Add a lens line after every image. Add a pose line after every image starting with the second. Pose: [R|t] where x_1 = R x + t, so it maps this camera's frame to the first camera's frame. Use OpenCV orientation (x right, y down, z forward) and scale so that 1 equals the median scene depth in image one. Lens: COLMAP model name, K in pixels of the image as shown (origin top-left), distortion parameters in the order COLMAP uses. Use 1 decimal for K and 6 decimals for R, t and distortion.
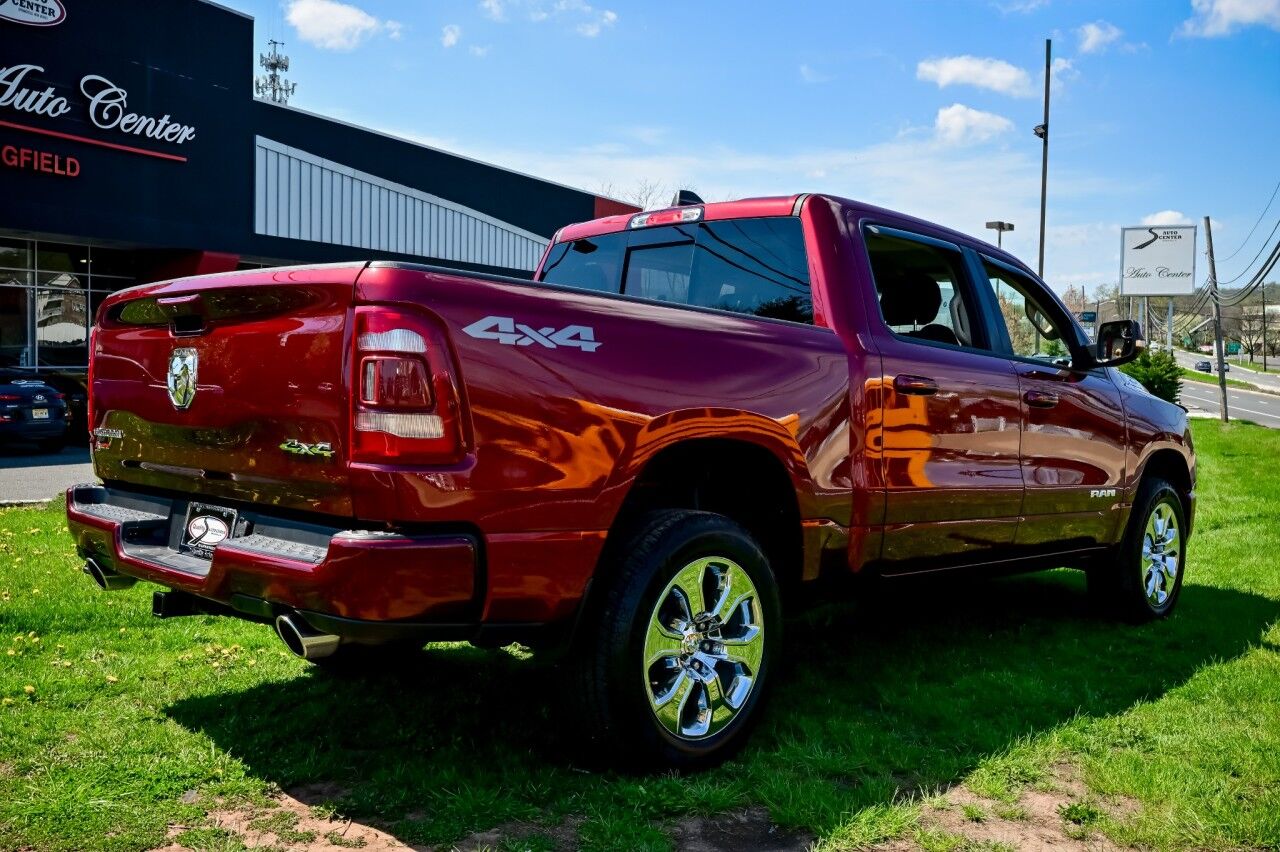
lens RADIAL K [[1148.4, 0, 636.2], [0, 1148.4, 447.8], [0, 0, 1]] dist [-0.046954, 0.015281]
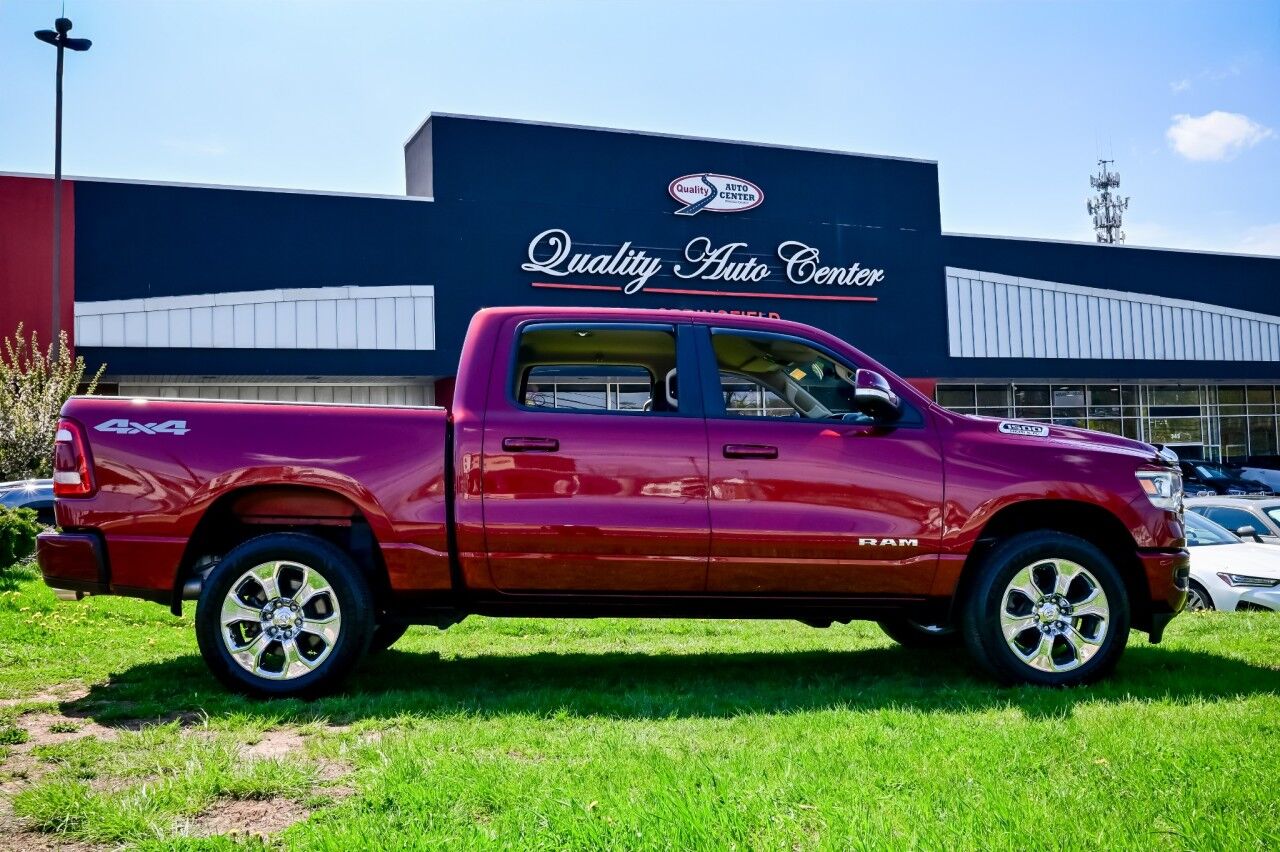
lens RADIAL K [[1148.4, 0, 636.2], [0, 1148.4, 447.8], [0, 0, 1]] dist [-0.046954, 0.015281]
pose [[0.745842, -0.065512, -0.662893, 1.412179], [-0.005626, 0.994497, -0.104614, 0.098356], [0.666099, 0.081755, 0.741369, 0.158448]]
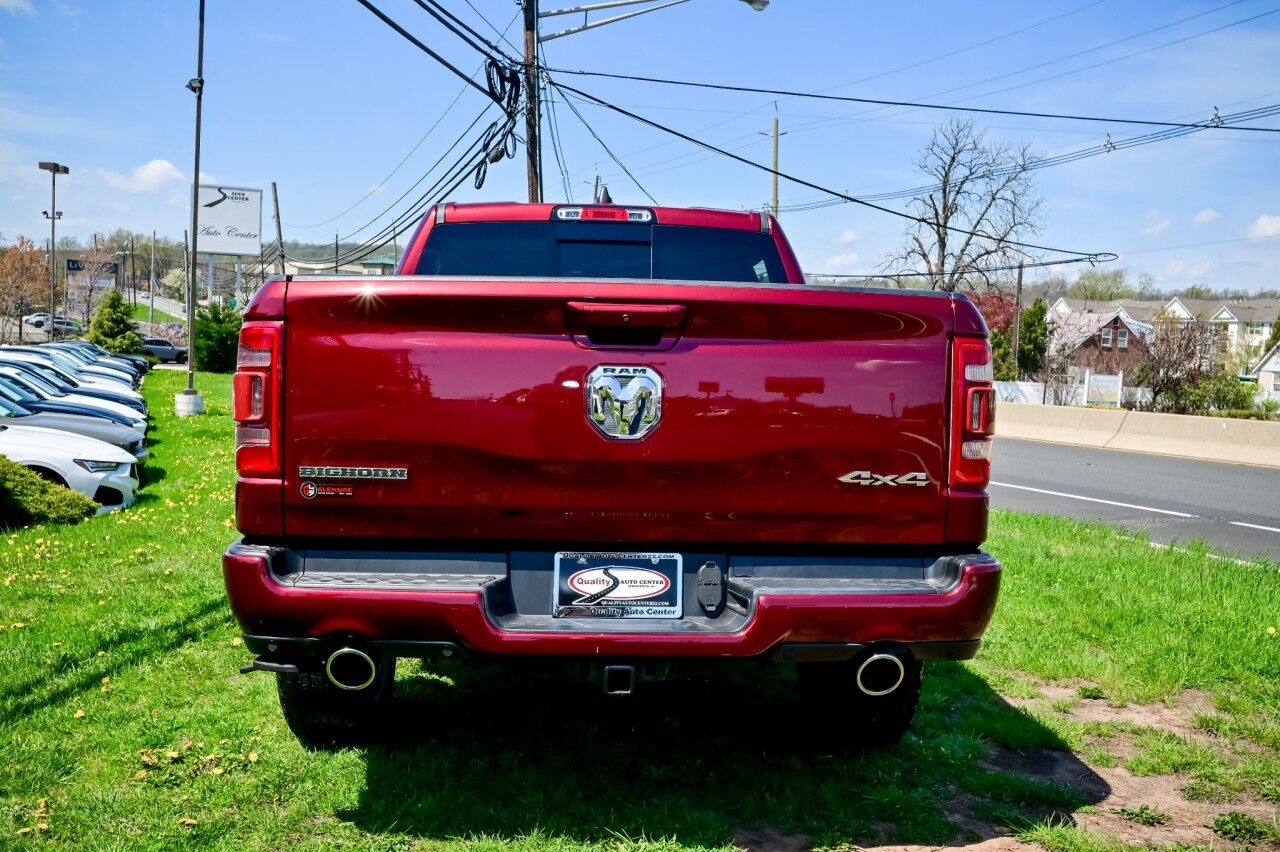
lens RADIAL K [[1148.4, 0, 636.2], [0, 1148.4, 447.8], [0, 0, 1]] dist [-0.046954, 0.015281]
pose [[0.676379, -0.053361, 0.734618, -0.925331], [0.022398, 0.998401, 0.051899, -0.065954], [-0.736213, -0.018649, 0.676493, 0.402604]]
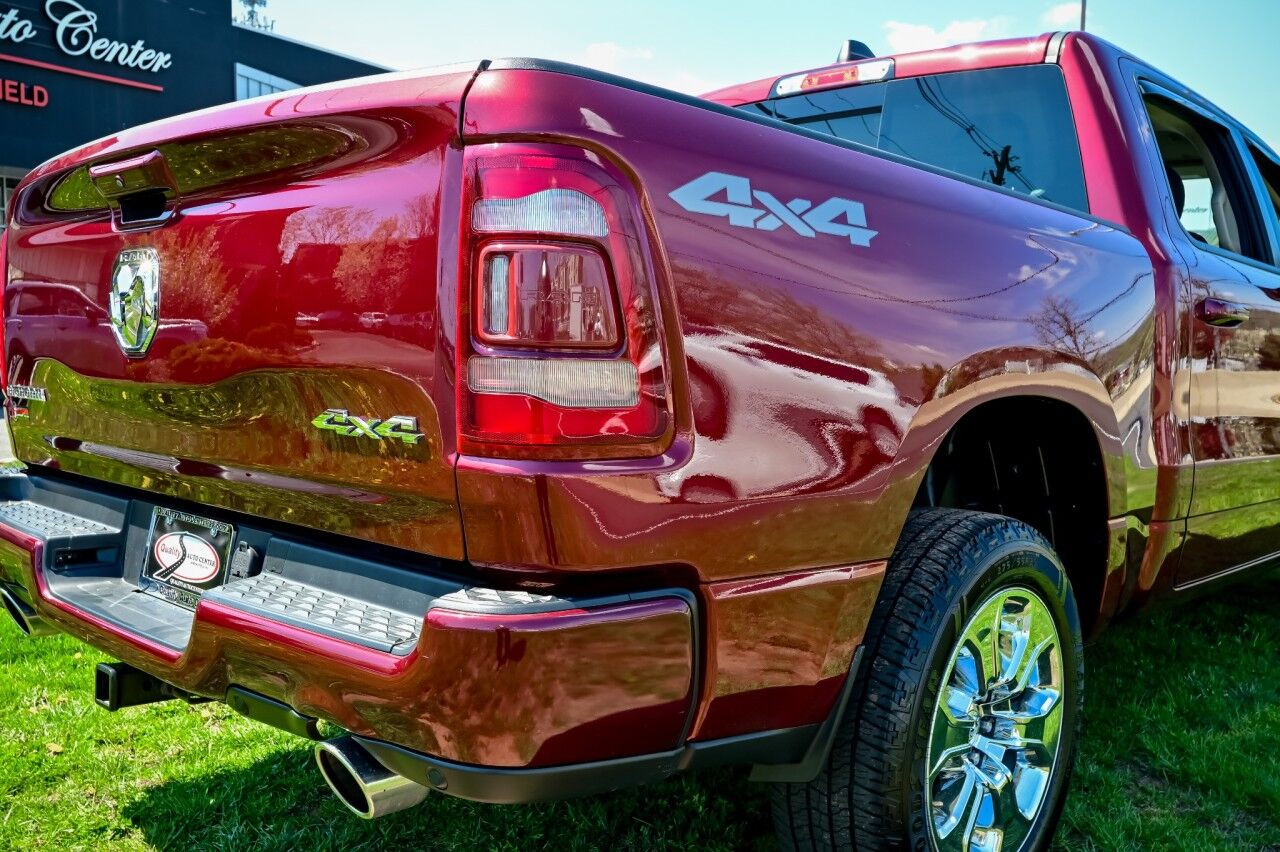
lens RADIAL K [[1148.4, 0, 636.2], [0, 1148.4, 447.8], [0, 0, 1]] dist [-0.046954, 0.015281]
pose [[0.999920, -0.007552, 0.010177, -0.137122], [0.007034, 0.998725, 0.049984, -0.012346], [-0.010542, -0.049908, 0.998698, 0.382288]]
